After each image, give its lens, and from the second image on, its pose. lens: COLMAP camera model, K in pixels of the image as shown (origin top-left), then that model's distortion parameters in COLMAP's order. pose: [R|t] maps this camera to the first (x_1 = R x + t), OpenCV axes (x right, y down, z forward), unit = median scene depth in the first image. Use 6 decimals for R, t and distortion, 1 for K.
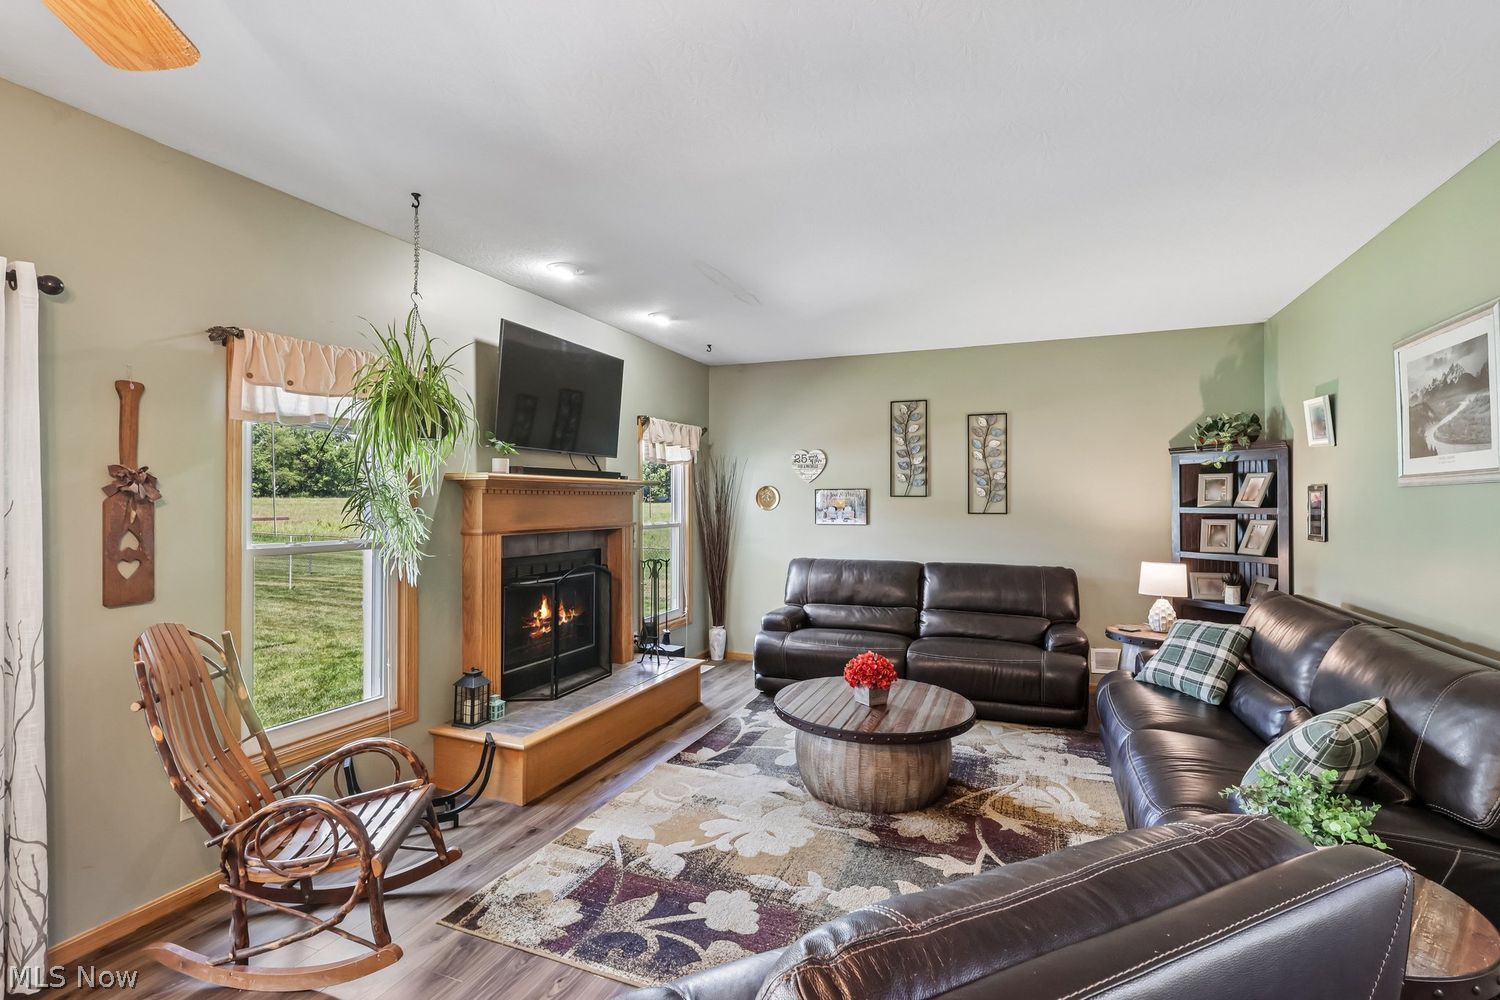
lens RADIAL K [[709.9, 0, 747.3], [0, 709.9, 491.2], [0, 0, 1]] dist [0.000874, 0.000629]
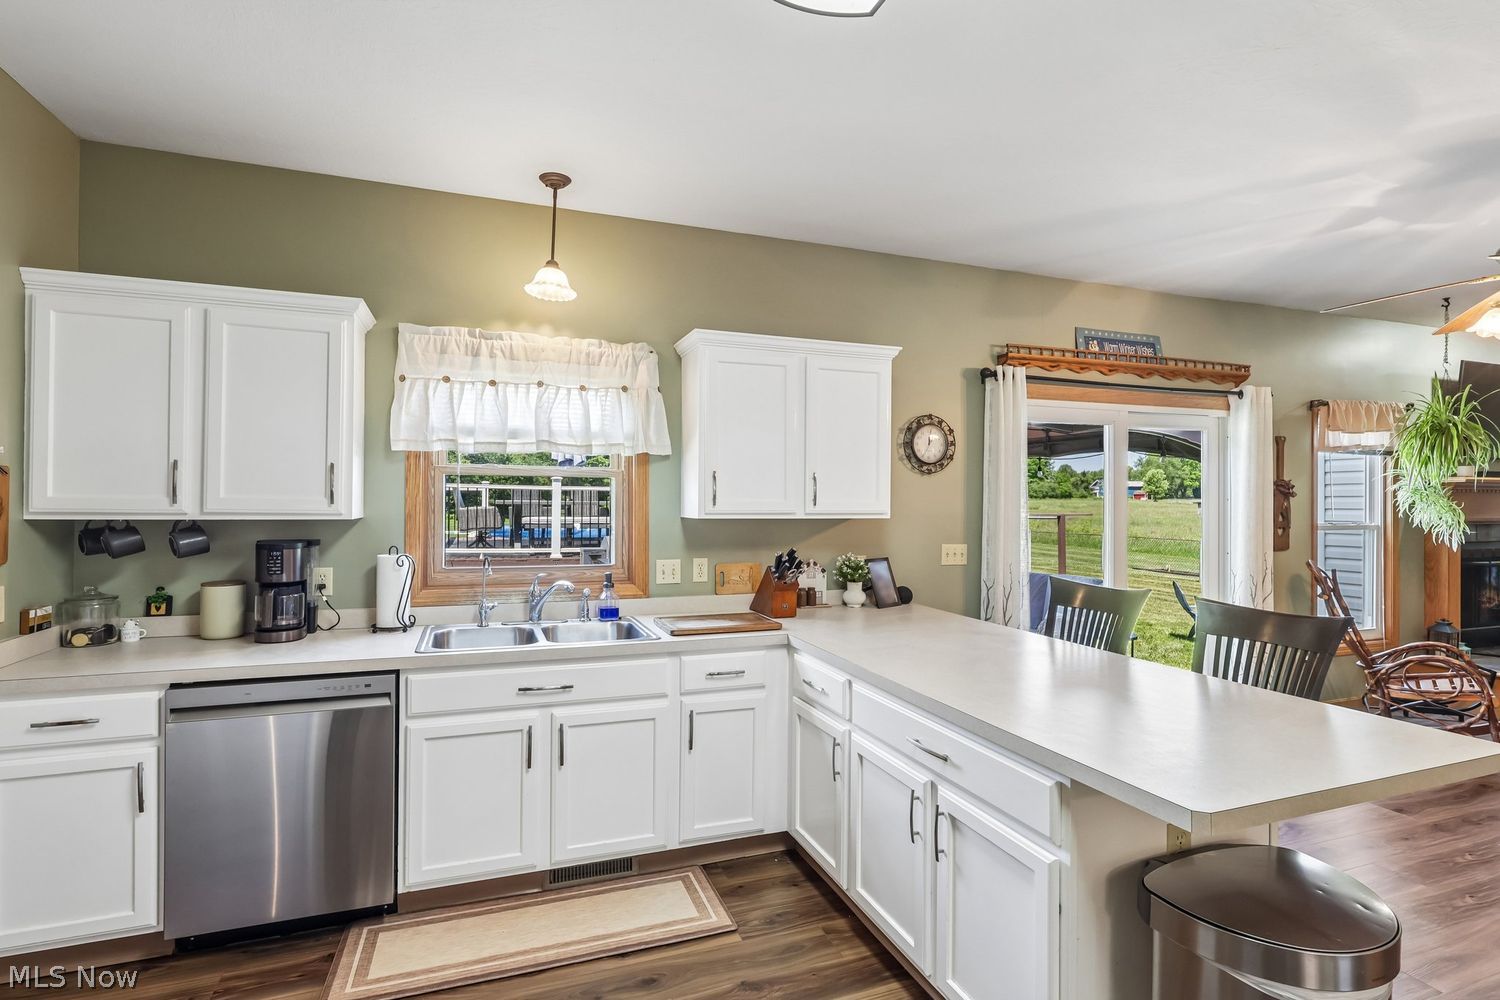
lens RADIAL K [[709.9, 0, 740.1], [0, 709.9, 502.2], [0, 0, 1]] dist [0.000874, 0.000629]
pose [[0.665234, 0.002665, -0.746630, -0.203386], [0.006016, 0.999942, 0.008930, 0.000004], [0.746611, -0.010432, 0.665180, -0.723905]]
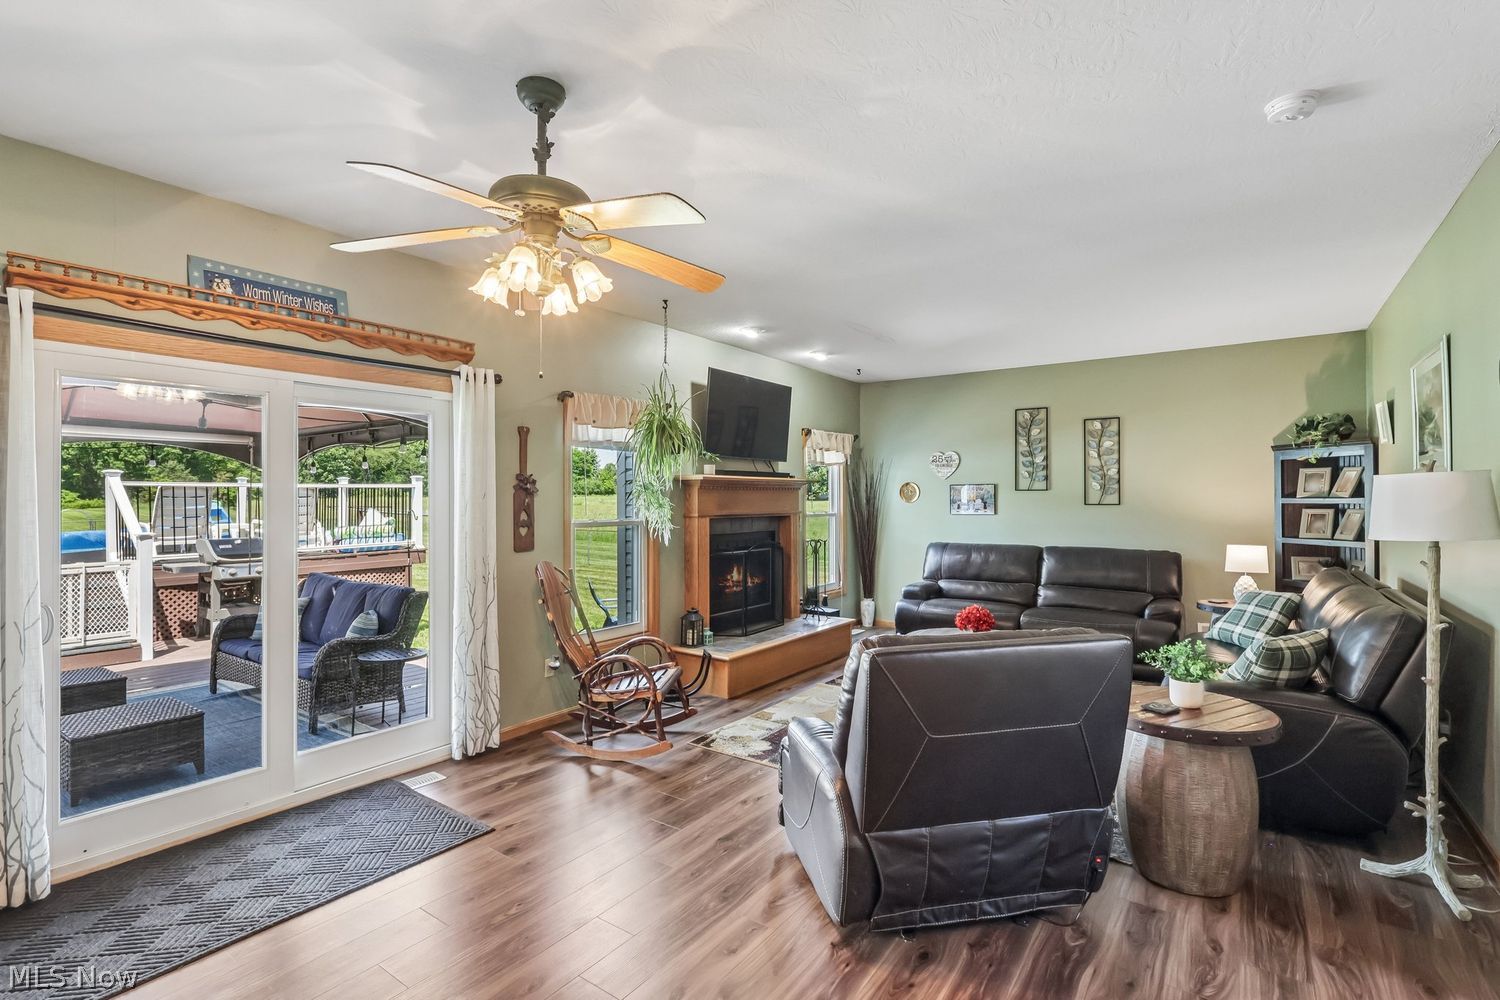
lens RADIAL K [[709.9, 0, 744.0], [0, 709.9, 498.3], [0, 0, 1]] dist [0.000874, 0.000629]
pose [[0.973393, -0.002857, -0.229124, 0.043609], [0.005855, 0.999906, 0.012406, 0.003905], [0.229067, -0.013418, 0.973318, -0.320761]]
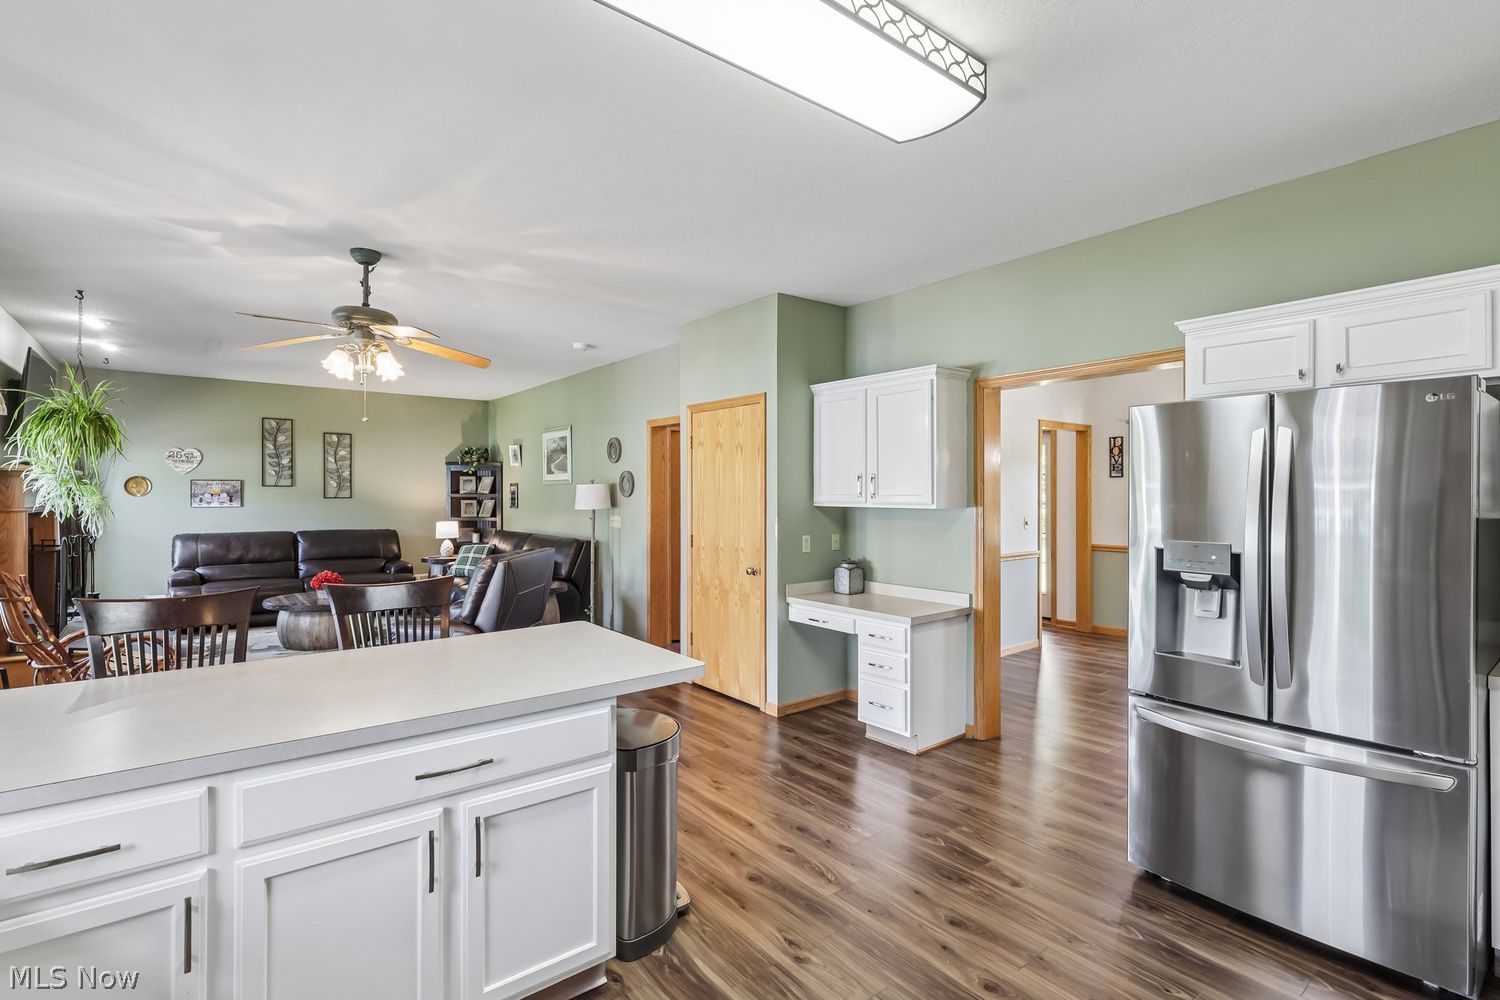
lens RADIAL K [[709.9, 0, 749.6], [0, 709.9, 517.6], [0, 0, 1]] dist [0.000874, 0.000629]
pose [[0.497997, -0.026066, 0.866787, -0.690441], [-0.014939, 0.999142, 0.038629, 0.001558], [-0.867050, -0.032186, 0.497180, -0.682629]]
